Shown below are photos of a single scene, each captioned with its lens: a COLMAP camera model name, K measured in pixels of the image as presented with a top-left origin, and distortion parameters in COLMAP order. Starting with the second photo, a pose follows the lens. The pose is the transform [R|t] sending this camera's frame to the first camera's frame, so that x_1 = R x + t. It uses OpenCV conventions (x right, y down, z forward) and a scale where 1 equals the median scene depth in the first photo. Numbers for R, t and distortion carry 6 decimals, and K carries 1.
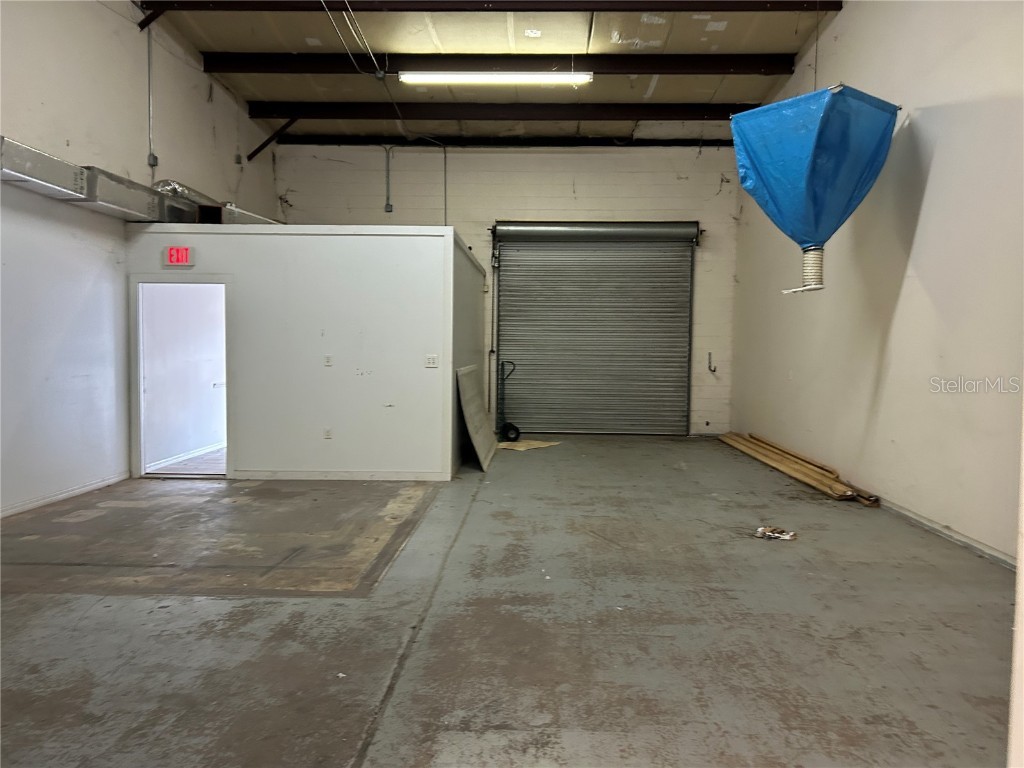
lens RADIAL K [[771.5, 0, 509.6], [0, 771.5, 383.8], [0, 0, 1]] dist [0.001492, 0.000002]
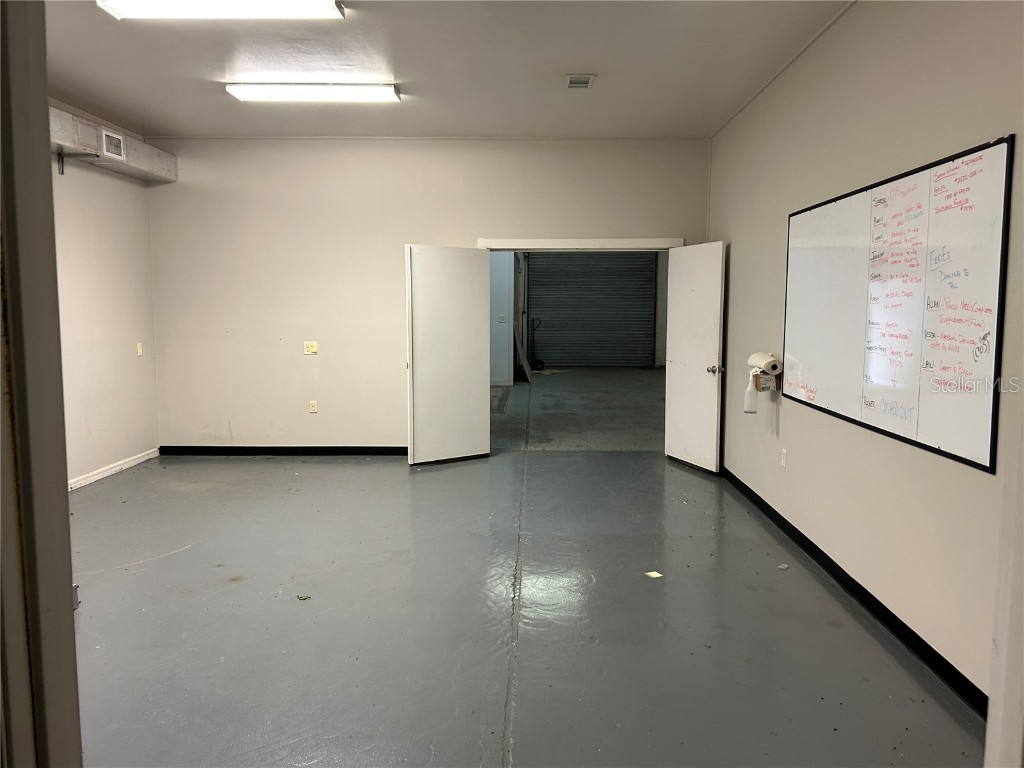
lens RADIAL K [[771.5, 0, 514.8], [0, 771.5, 384.7], [0, 0, 1]] dist [0.001492, 0.000002]
pose [[0.999844, -0.013577, 0.011257, -0.066003], [0.012930, 0.998364, 0.055694, 0.016604], [-0.011995, -0.055540, 0.998384, -0.565693]]
